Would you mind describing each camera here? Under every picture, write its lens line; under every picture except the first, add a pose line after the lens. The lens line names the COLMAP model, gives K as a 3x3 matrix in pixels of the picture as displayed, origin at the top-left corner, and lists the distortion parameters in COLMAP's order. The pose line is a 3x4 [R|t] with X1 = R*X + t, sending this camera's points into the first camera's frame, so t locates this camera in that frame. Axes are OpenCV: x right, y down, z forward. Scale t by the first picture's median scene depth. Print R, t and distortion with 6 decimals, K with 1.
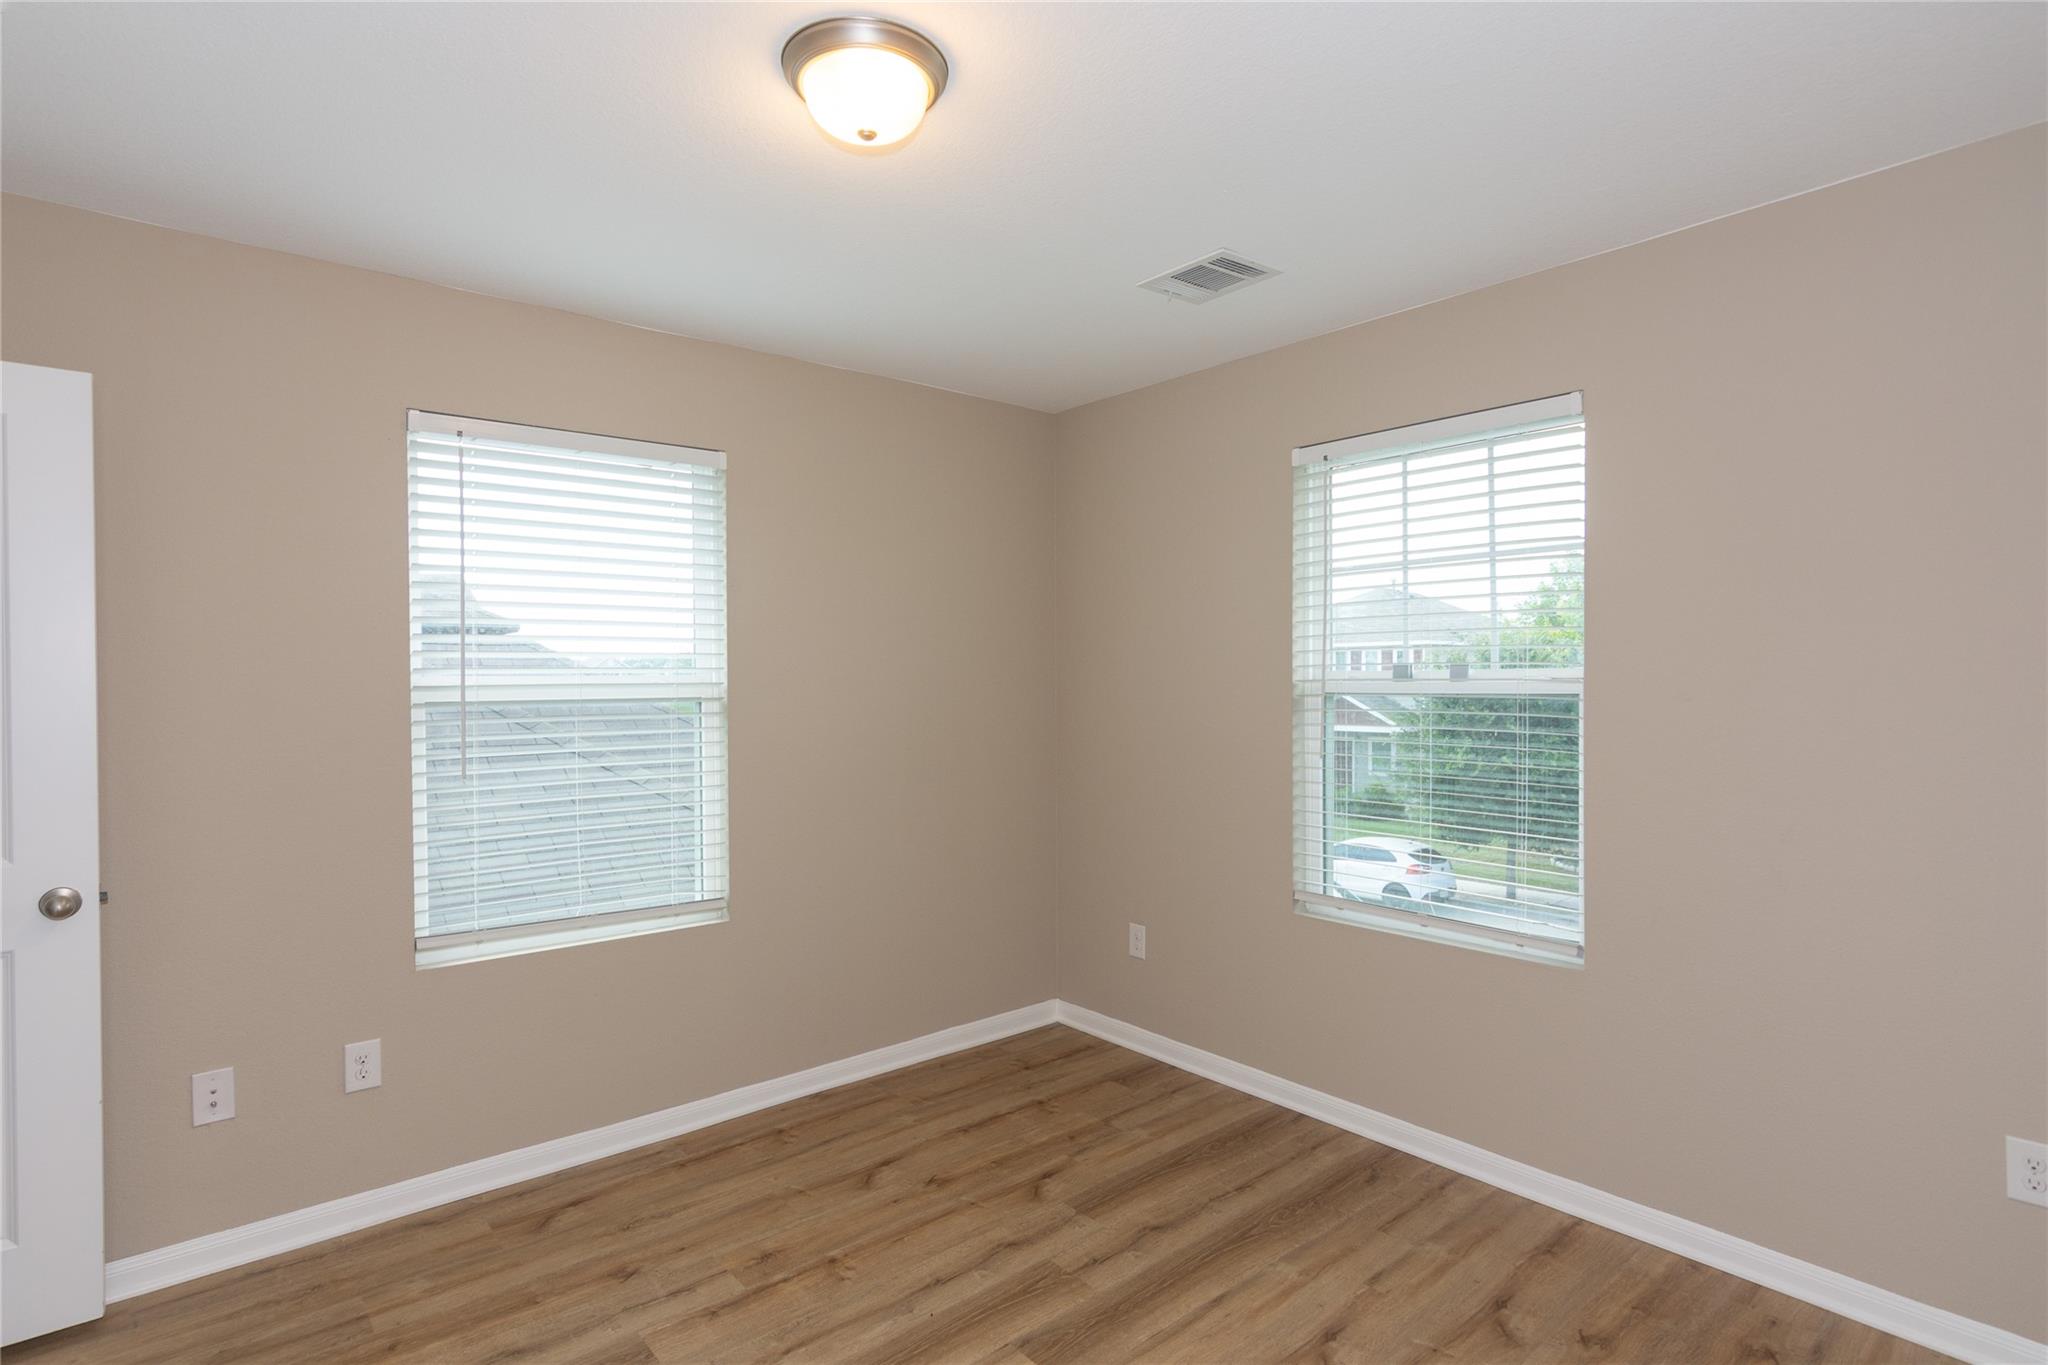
lens RADIAL K [[1051.2, 0, 1020.8], [0, 1051.2, 692.9], [0, 0, 1]] dist [-0.002087, -0.000014]
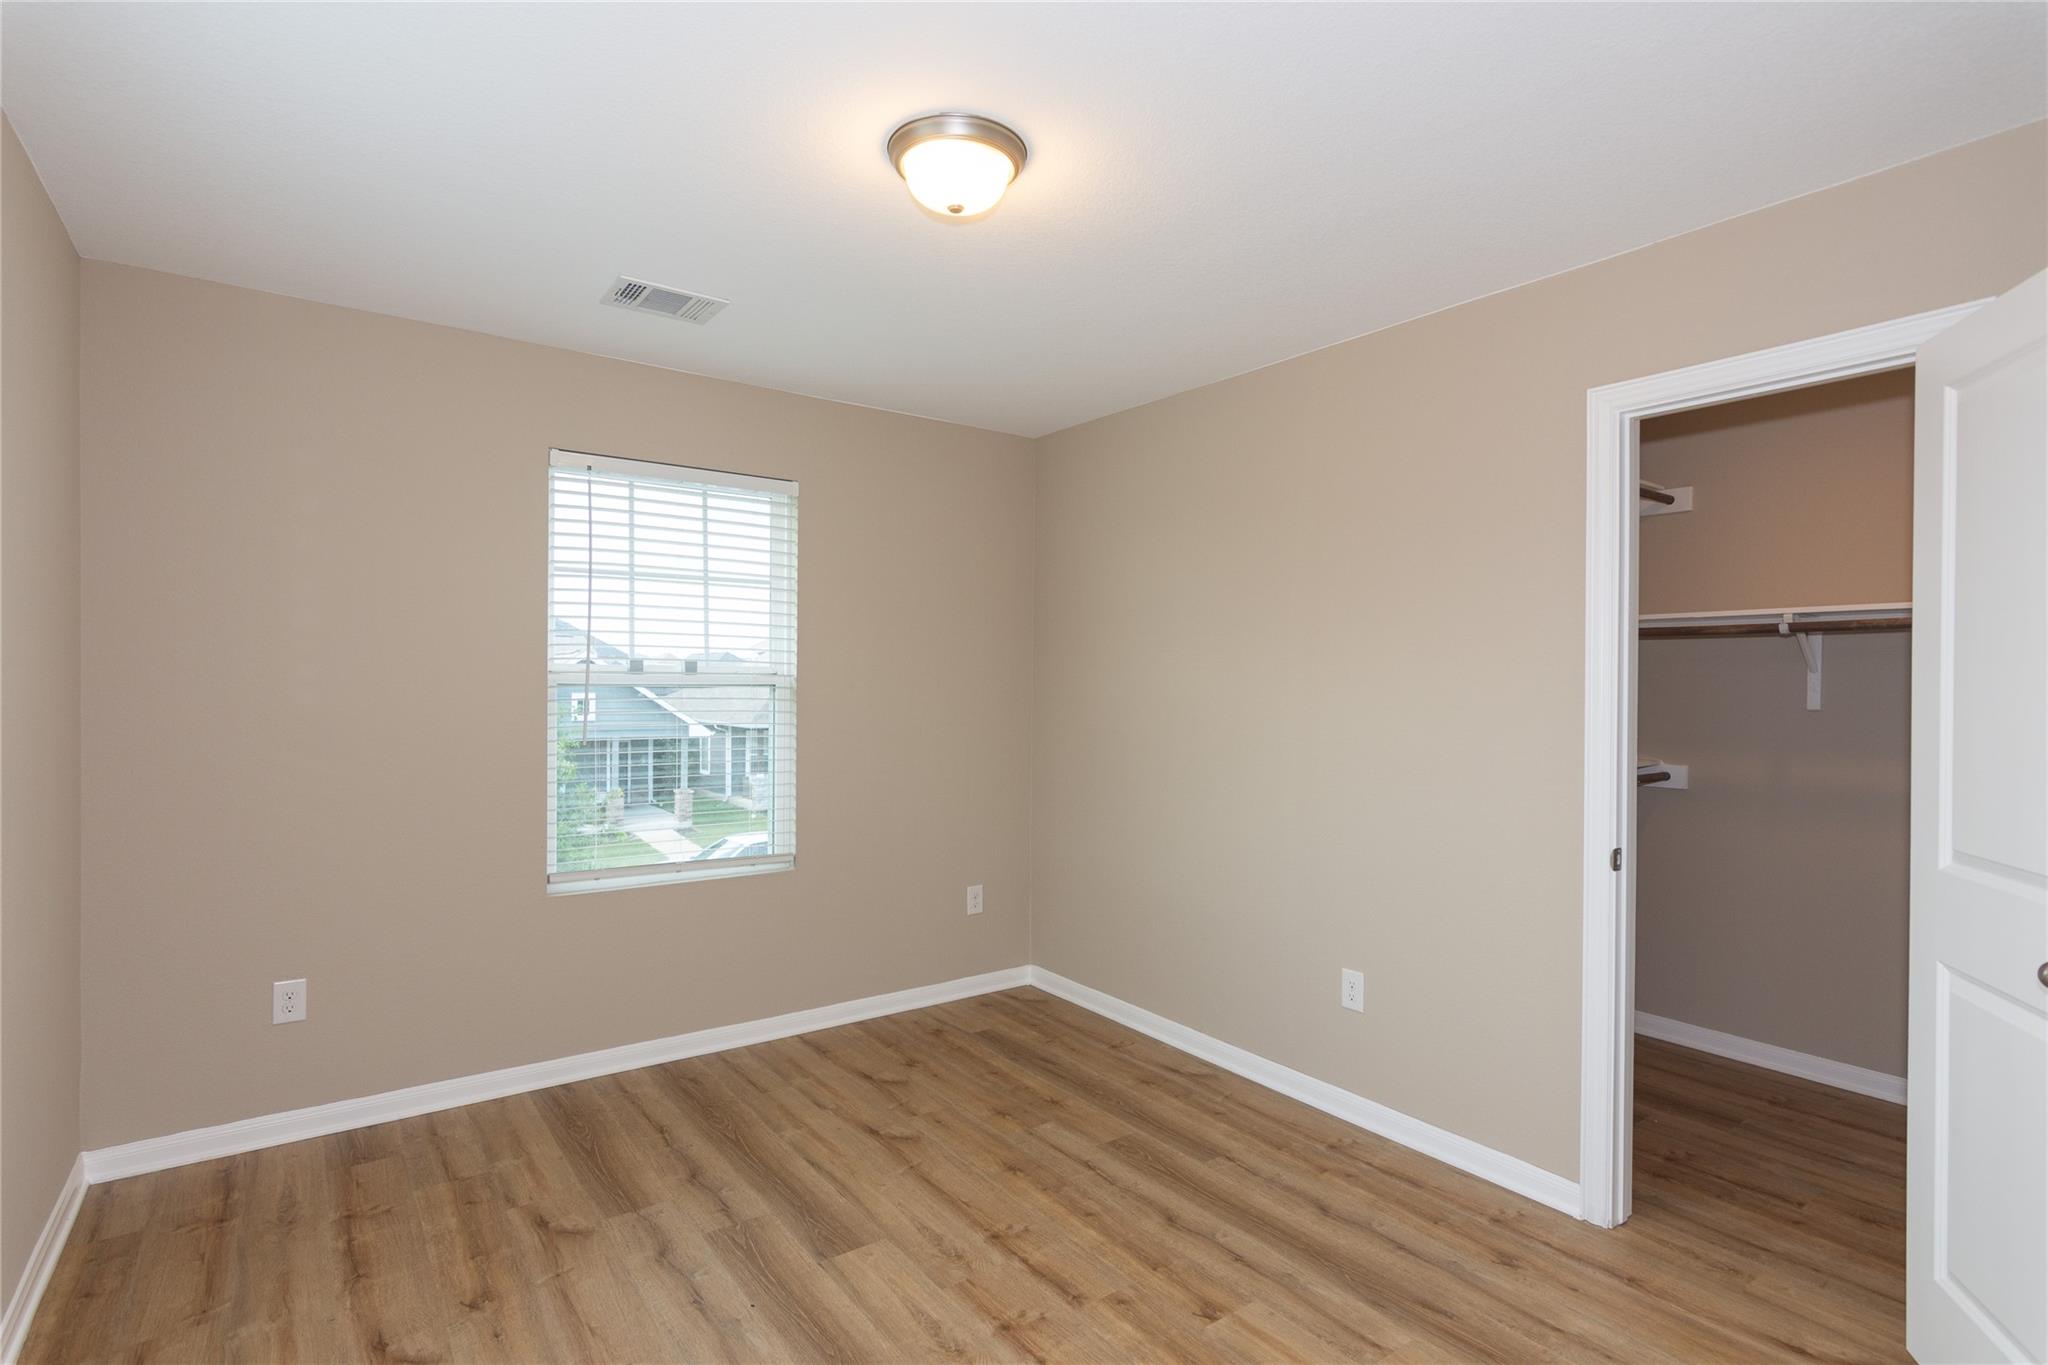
lens RADIAL K [[997.6, 0, 1021.5], [0, 997.6, 691.3], [0, 0, 1]] dist [-0.000123, 0.001508]
pose [[0.071470, -0.005587, 0.997427, -0.819918], [0.011374, 0.999924, 0.004786, 0.007618], [-0.997378, 0.011003, 0.071529, 0.548390]]
